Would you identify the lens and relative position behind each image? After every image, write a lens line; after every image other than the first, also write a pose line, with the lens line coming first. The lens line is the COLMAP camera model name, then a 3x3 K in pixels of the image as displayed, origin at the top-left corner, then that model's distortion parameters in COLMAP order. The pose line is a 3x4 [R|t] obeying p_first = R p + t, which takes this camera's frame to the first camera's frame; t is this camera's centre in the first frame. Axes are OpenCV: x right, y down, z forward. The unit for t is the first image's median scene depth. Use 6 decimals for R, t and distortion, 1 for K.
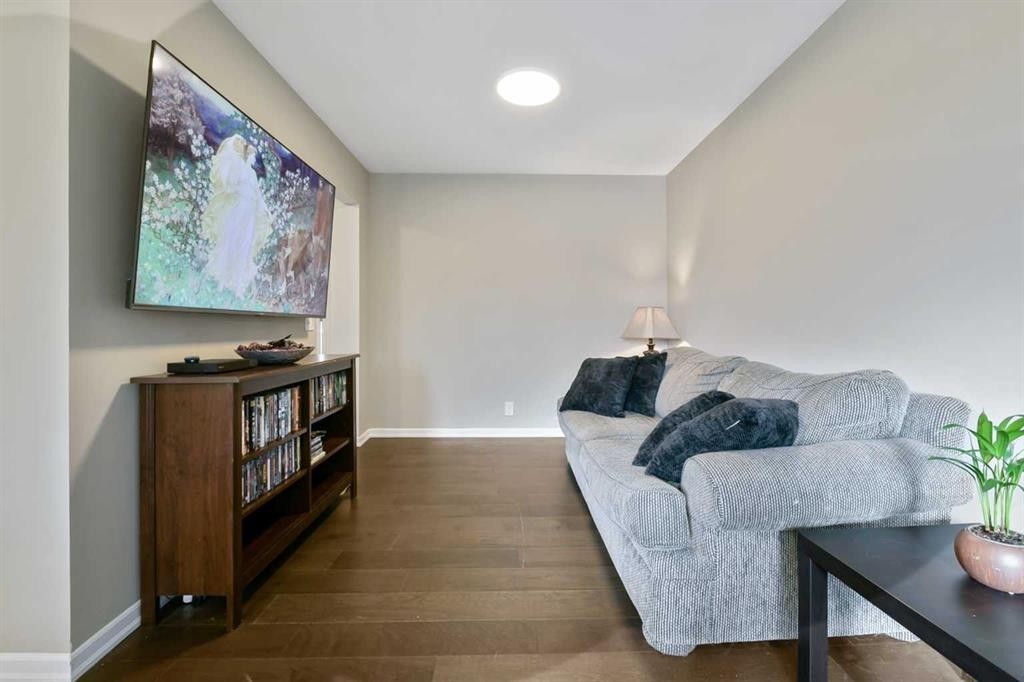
lens RADIAL K [[457.2, 0, 505.4], [0, 457.2, 327.9], [0, 0, 1]] dist [0.005353, -0.005700]
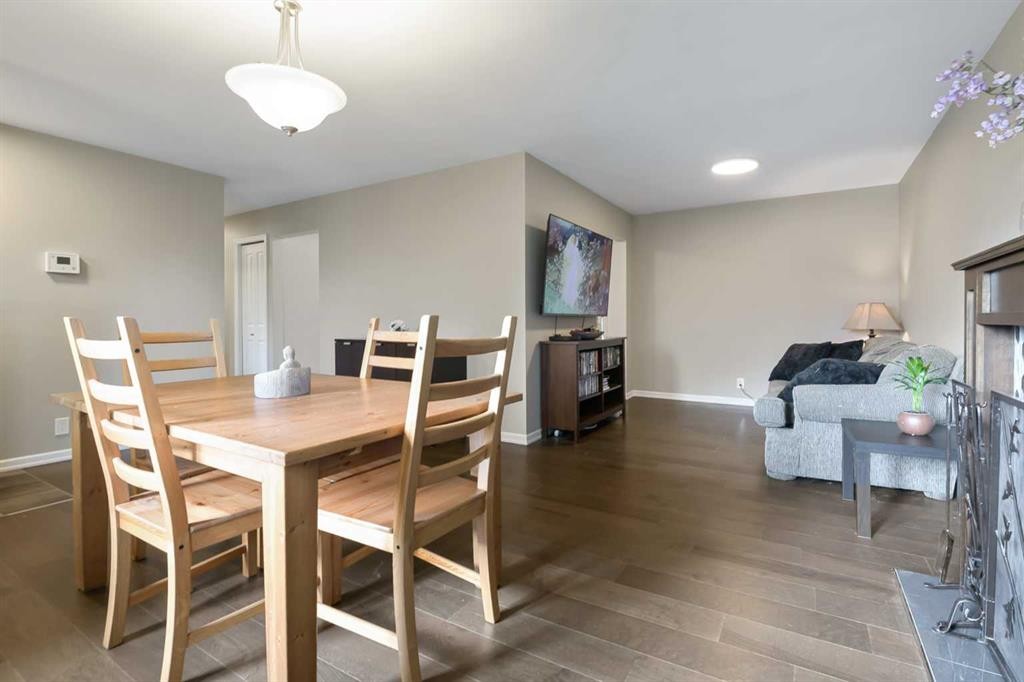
lens RADIAL K [[493.1, 0, 484.0], [0, 493.1, 325.3], [0, 0, 1]] dist [-0.000820, 0.000518]
pose [[0.830776, -0.000489, -0.556606, 0.351213], [0.004924, 0.999967, 0.006472, -0.001660], [0.556585, -0.008117, 0.830751, -1.106168]]
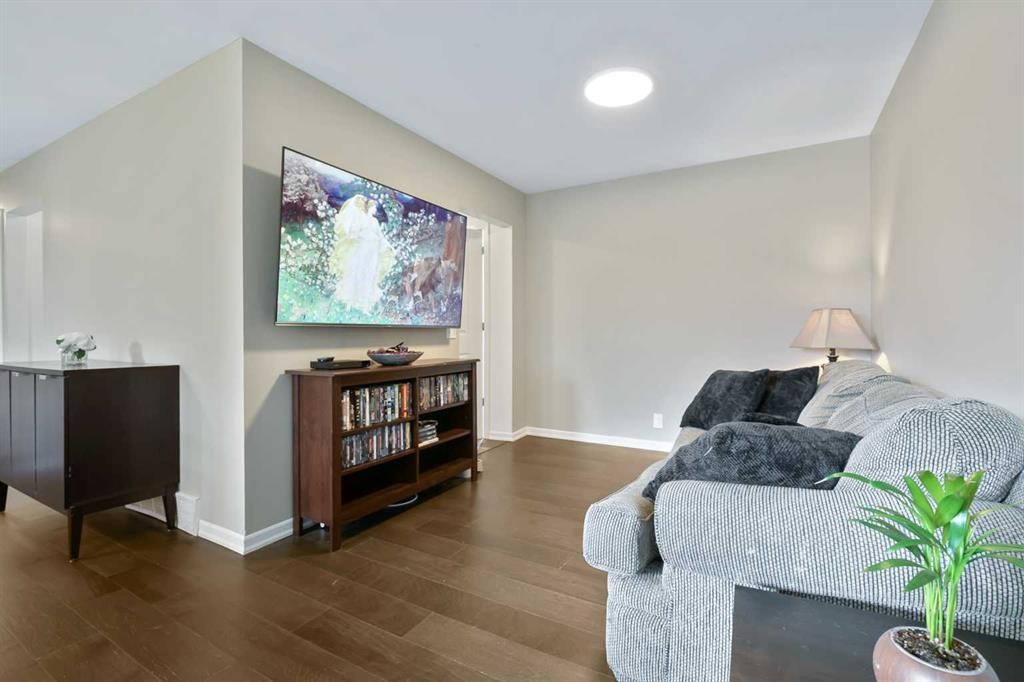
lens RADIAL K [[457.2, 0, 507.7], [0, 457.2, 339.2], [0, 0, 1]] dist [0.005353, -0.005700]
pose [[0.855567, 0.001319, -0.517691, 0.446039], [0.003975, 0.999951, 0.009117, -0.004083], [0.517677, -0.009858, 0.855519, 0.058986]]
